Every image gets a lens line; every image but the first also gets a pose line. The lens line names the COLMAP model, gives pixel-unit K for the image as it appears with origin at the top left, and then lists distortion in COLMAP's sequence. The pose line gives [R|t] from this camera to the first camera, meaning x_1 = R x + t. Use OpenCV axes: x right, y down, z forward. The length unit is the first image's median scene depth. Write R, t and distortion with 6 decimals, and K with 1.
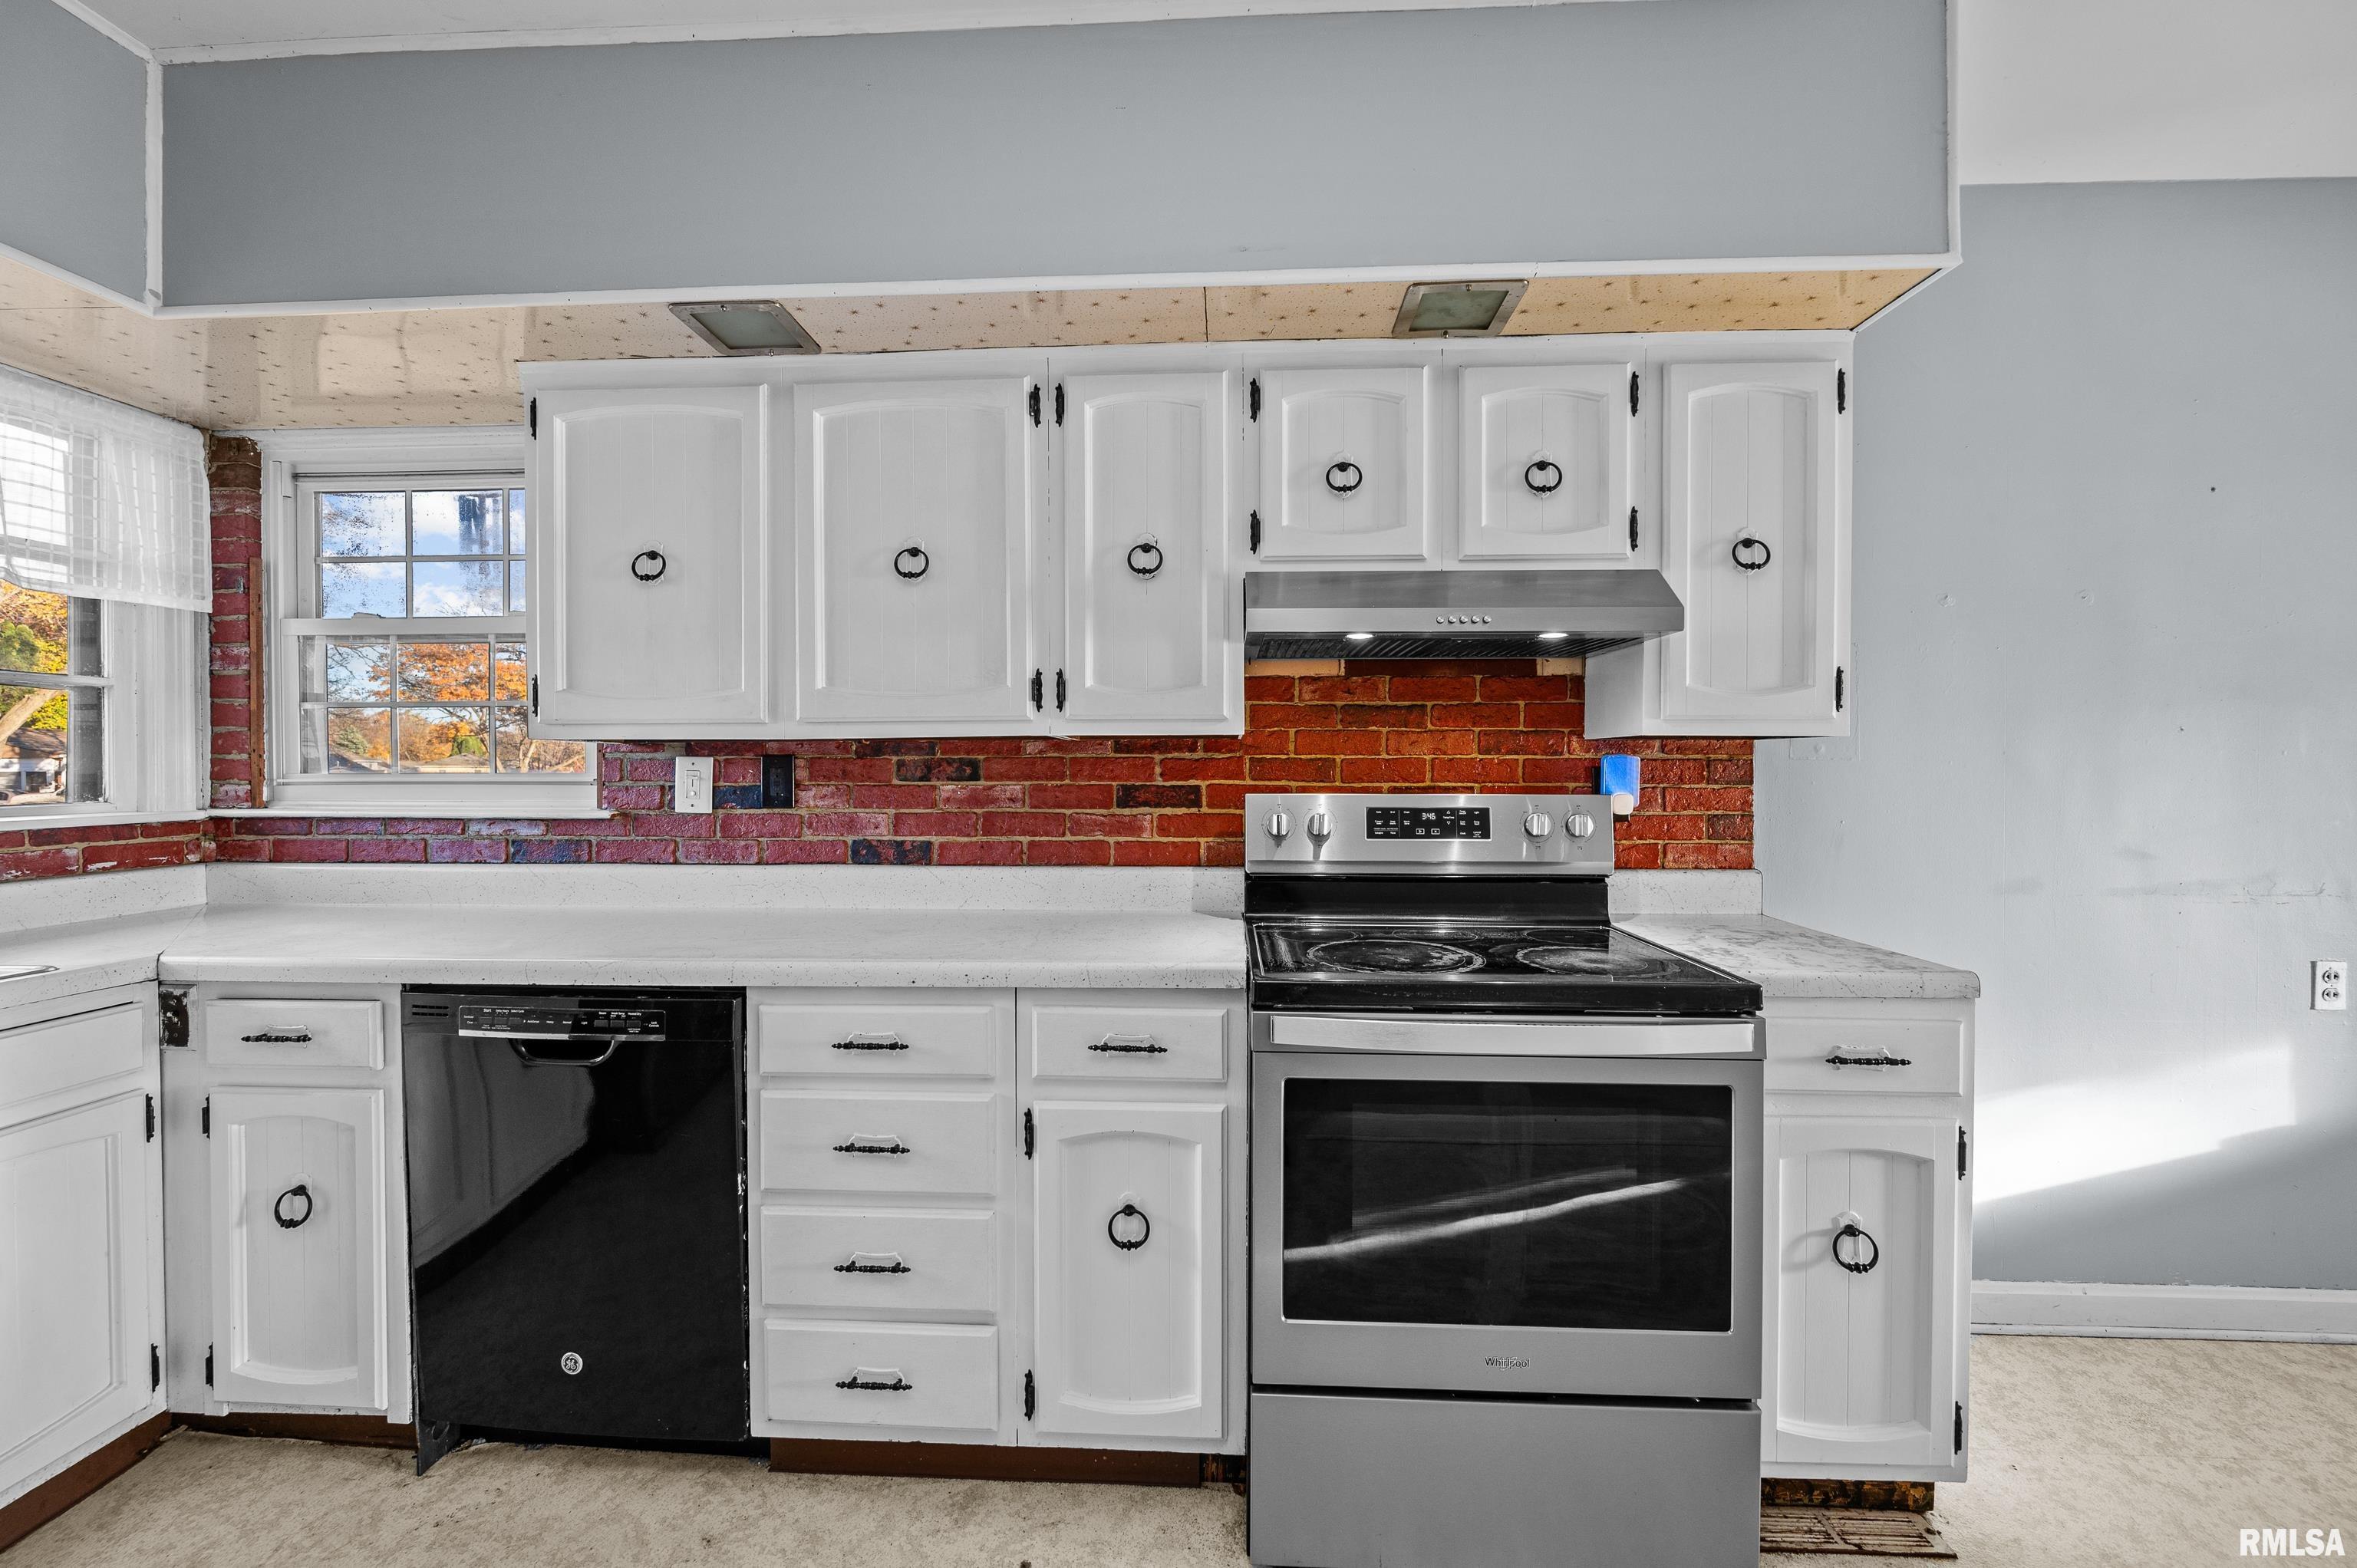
lens RADIAL K [[953.2, 0, 1176.9], [0, 953.2, 776.2], [0, 0, 1]] dist [-0.004773, 0.000367]
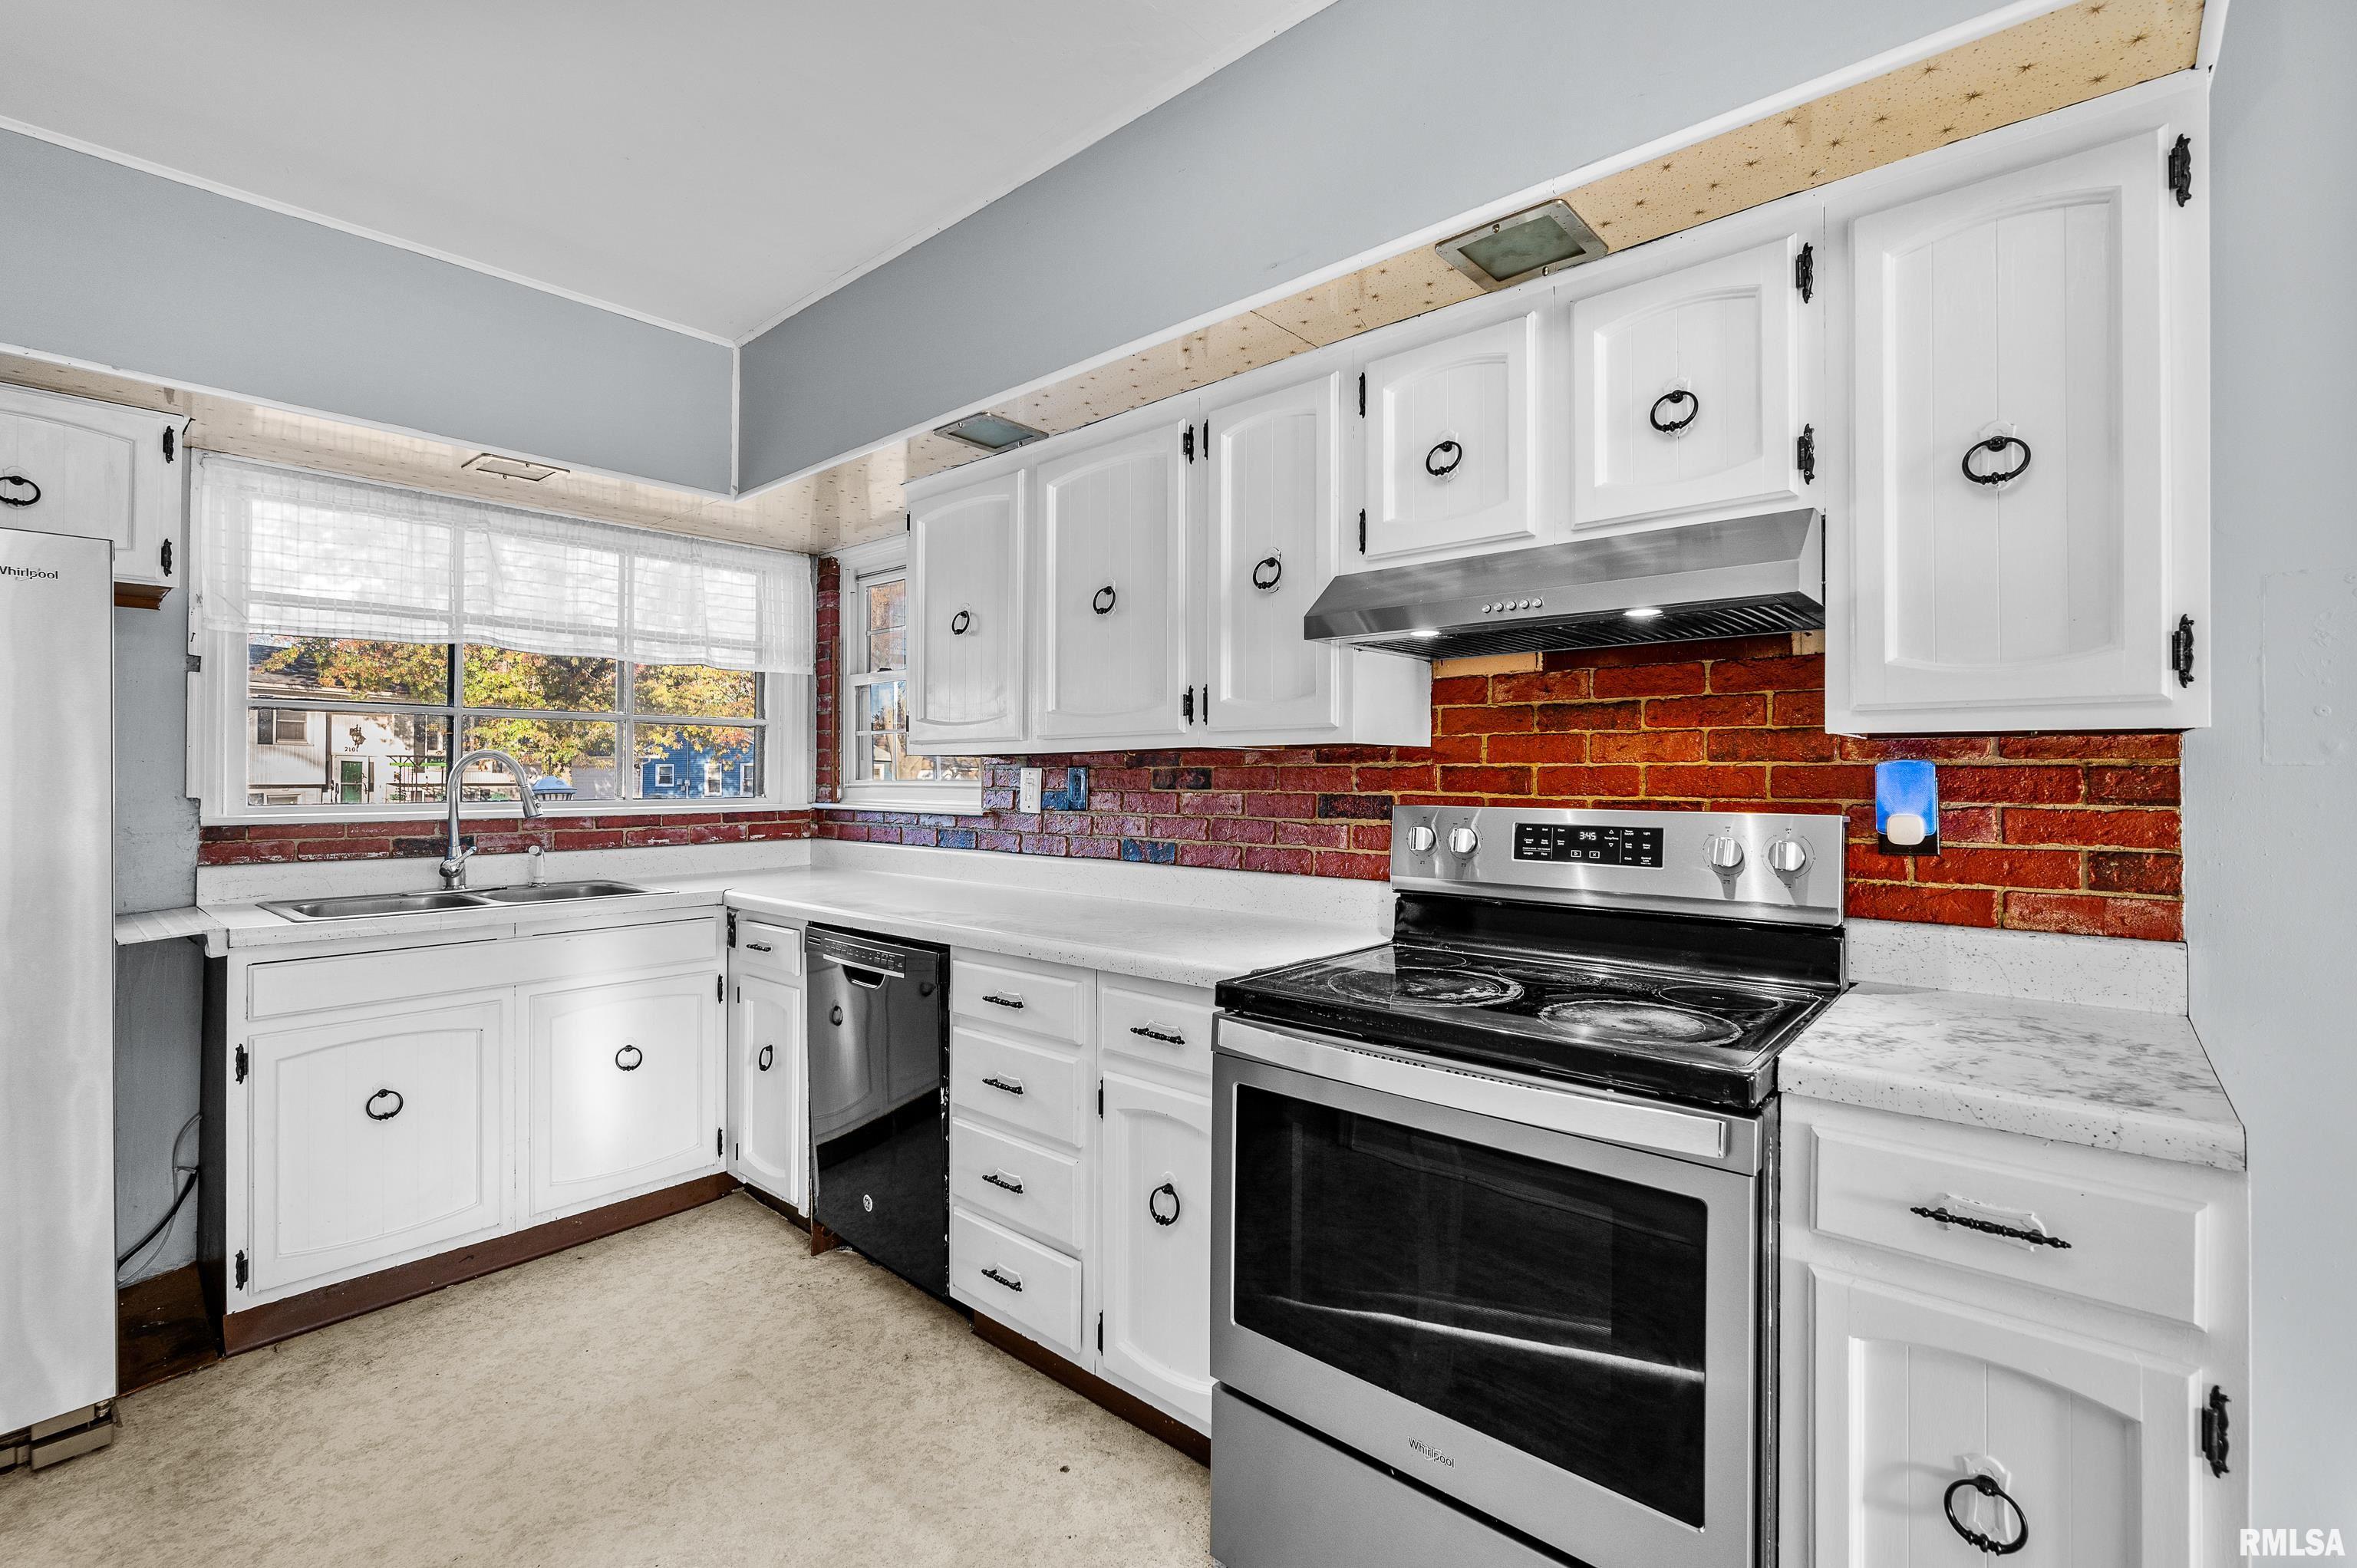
lens RADIAL K [[1038.2, 0, 1173.7], [0, 1038.2, 766.4], [0, 0, 1]] dist [-0.001729, -0.000089]
pose [[0.782238, -0.004559, -0.622963, 0.575565], [-0.006670, 0.999855, -0.015693, -0.002206], [0.622944, 0.016431, 0.782094, 0.066457]]
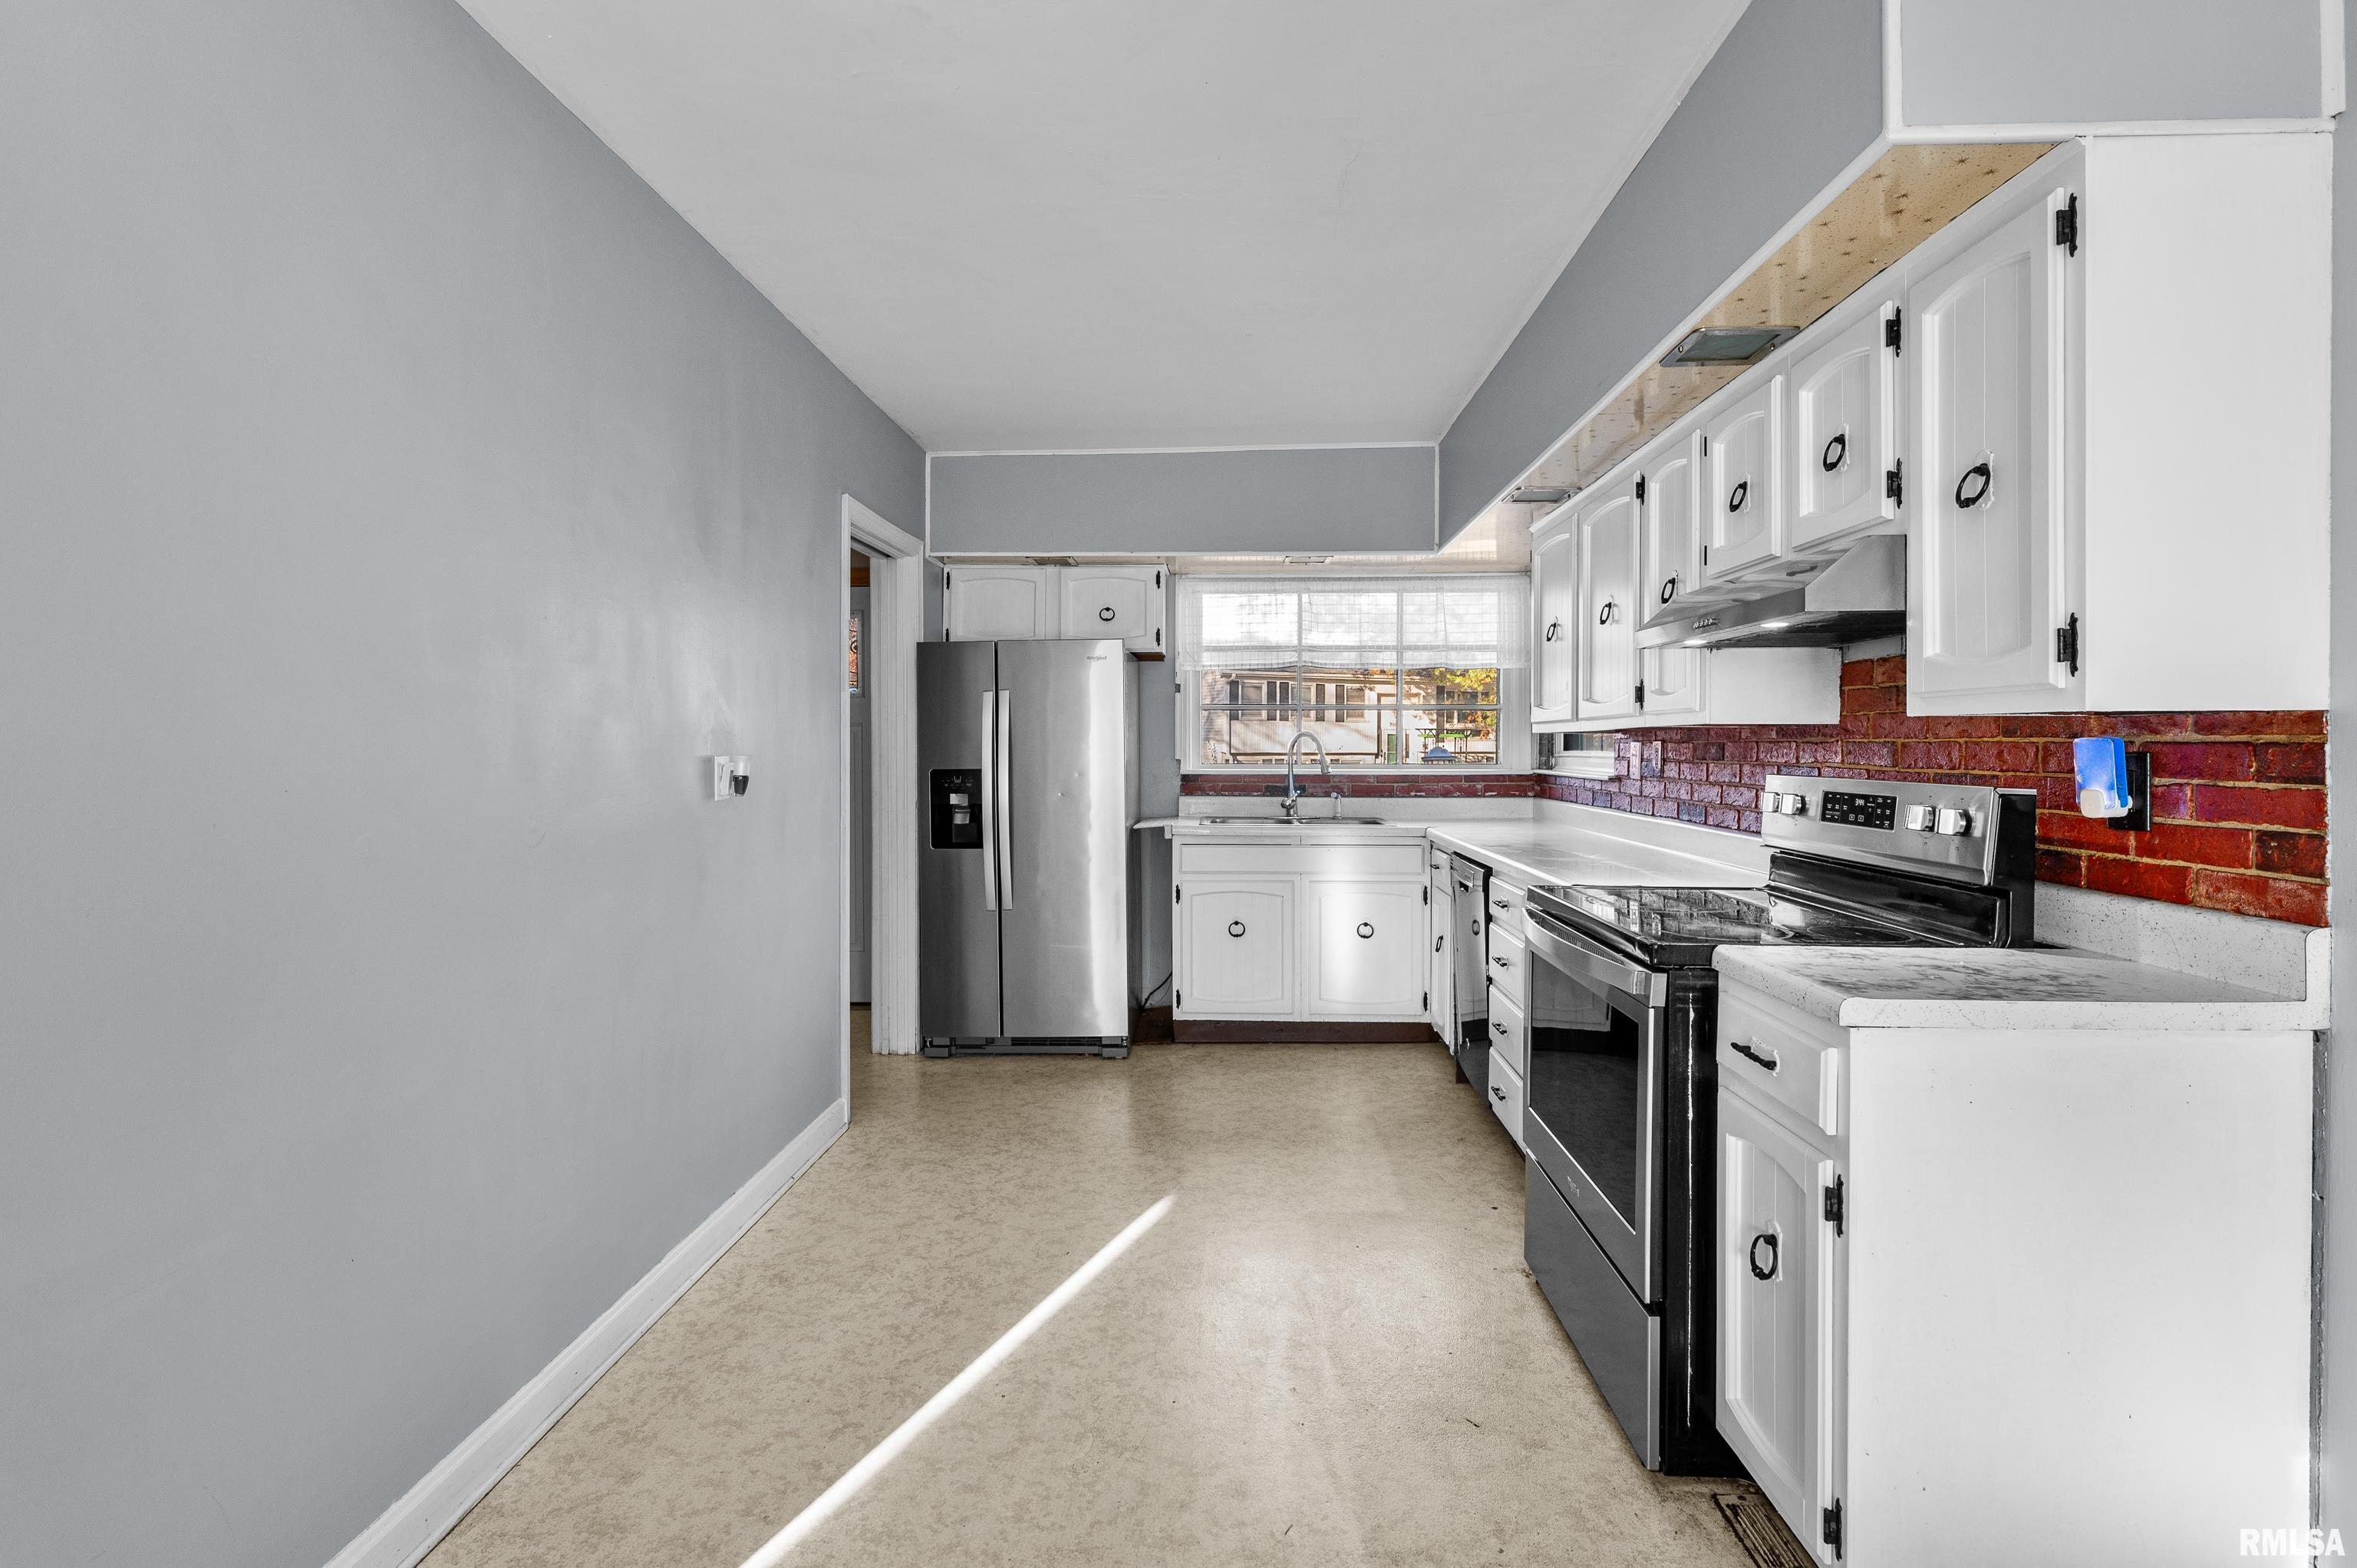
lens RADIAL K [[1086.3, 0, 1171.8], [0, 1086.3, 743.8], [0, 0, 1]] dist [0.003100, 0.000327]
pose [[0.001936, -0.000074, -0.999998, 1.442215], [-0.008654, 0.999963, -0.000090, -0.011995], [0.999961, 0.008654, 0.001935, 0.312775]]
